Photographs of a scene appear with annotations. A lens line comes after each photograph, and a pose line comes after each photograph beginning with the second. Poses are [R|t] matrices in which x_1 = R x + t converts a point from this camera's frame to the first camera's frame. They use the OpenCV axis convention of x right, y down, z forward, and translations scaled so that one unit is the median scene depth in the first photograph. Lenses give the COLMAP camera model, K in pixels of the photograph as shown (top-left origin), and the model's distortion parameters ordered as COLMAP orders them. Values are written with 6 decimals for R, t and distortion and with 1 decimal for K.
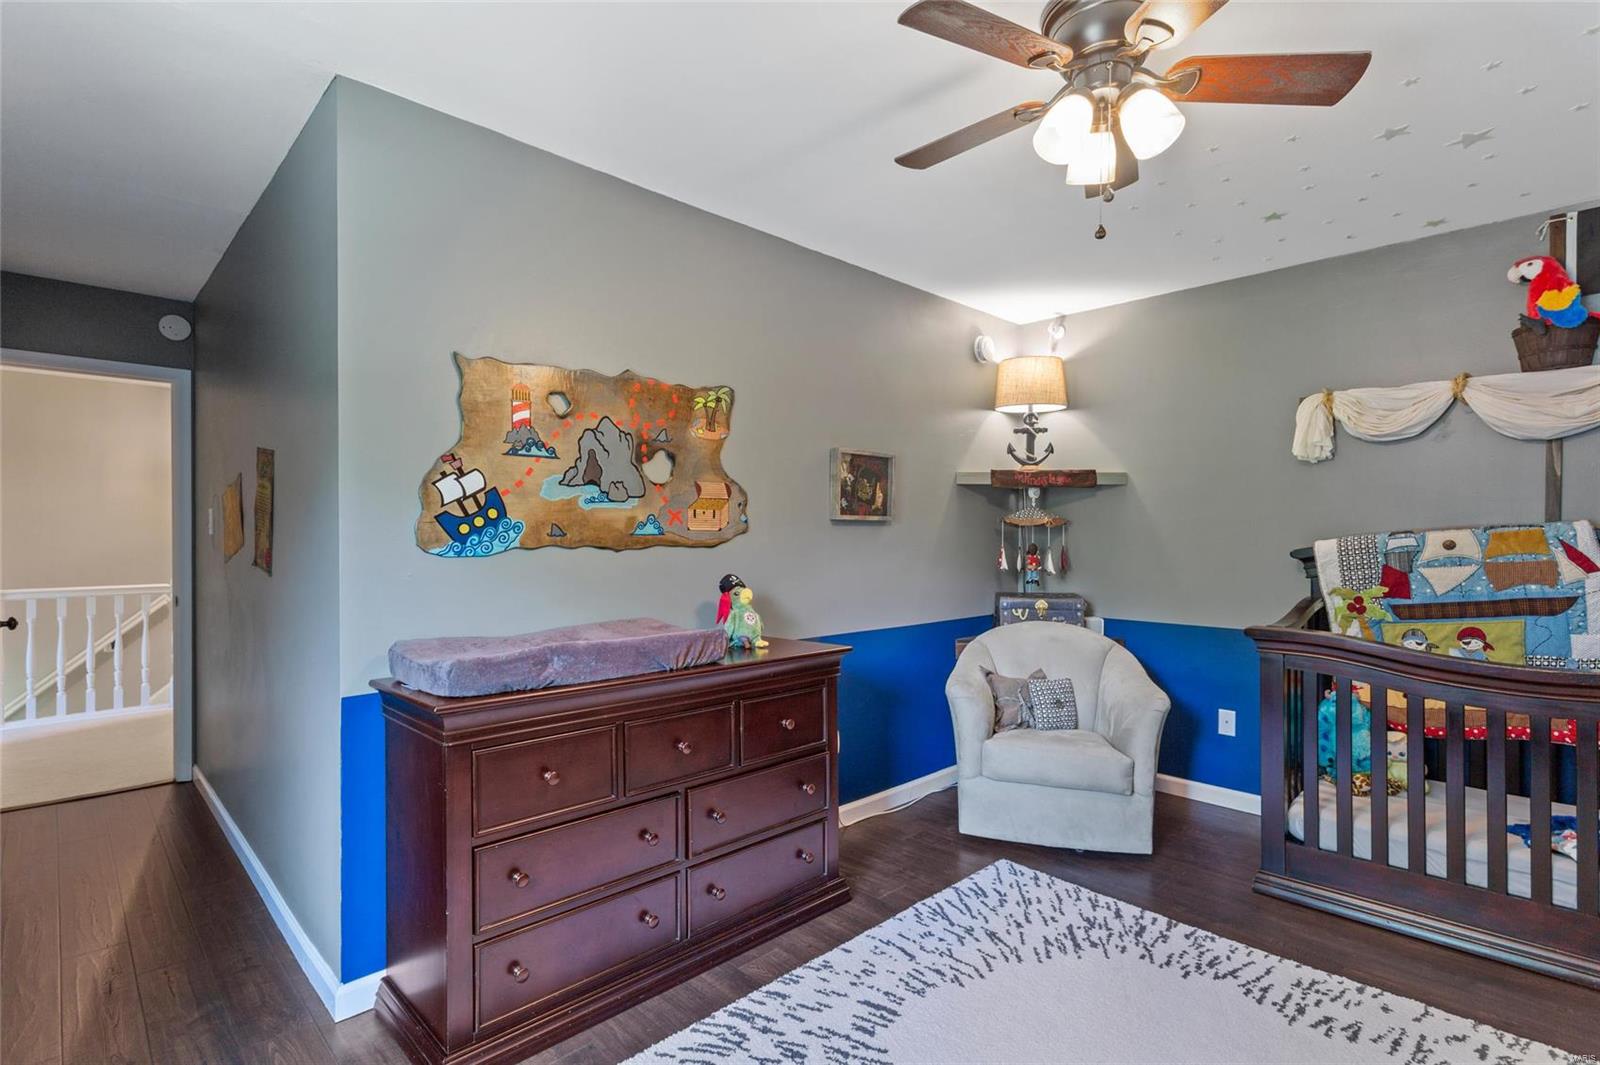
lens RADIAL K [[779.9, 0, 782.4], [0, 779.9, 527.5], [0, 0, 1]] dist [0.001359, 0.000187]
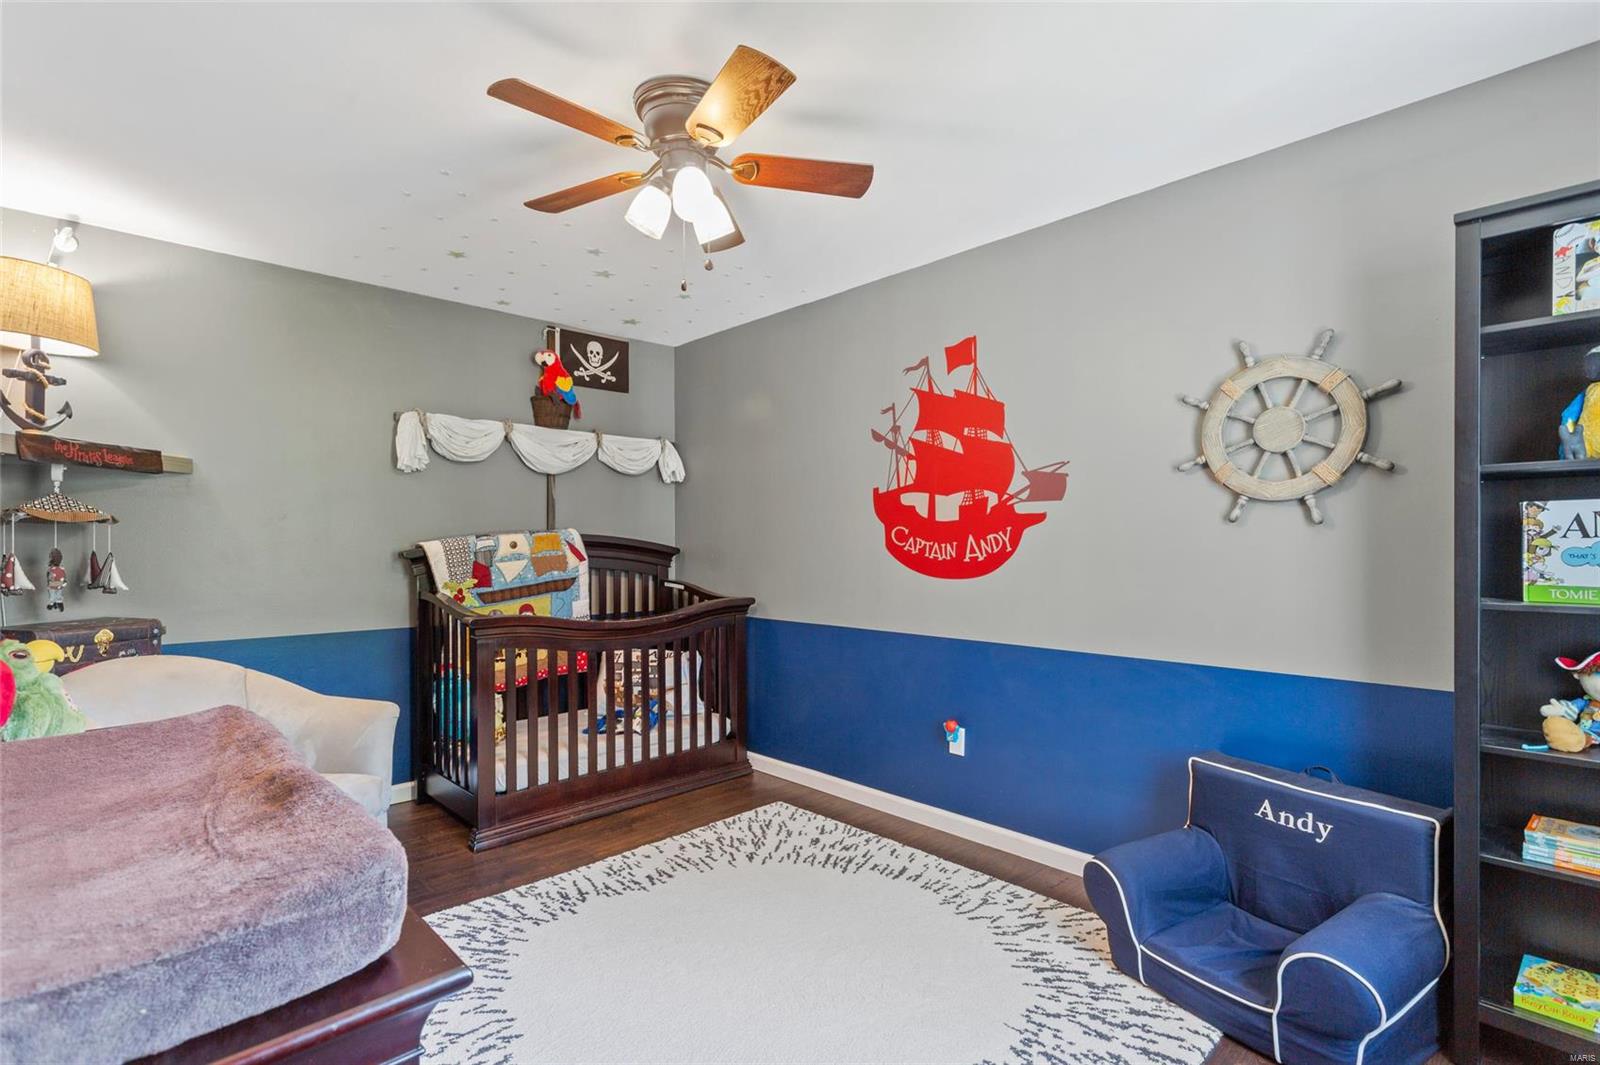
lens RADIAL K [[763.7, 0, 823.4], [0, 763.7, 533.8], [0, 0, 1]] dist [-0.000047, 0.000334]
pose [[-0.022475, 0.010012, 0.999697, -0.488846], [-0.009001, 0.999907, -0.010216, 0.011882], [-0.999707, -0.009228, -0.022383, 0.500506]]
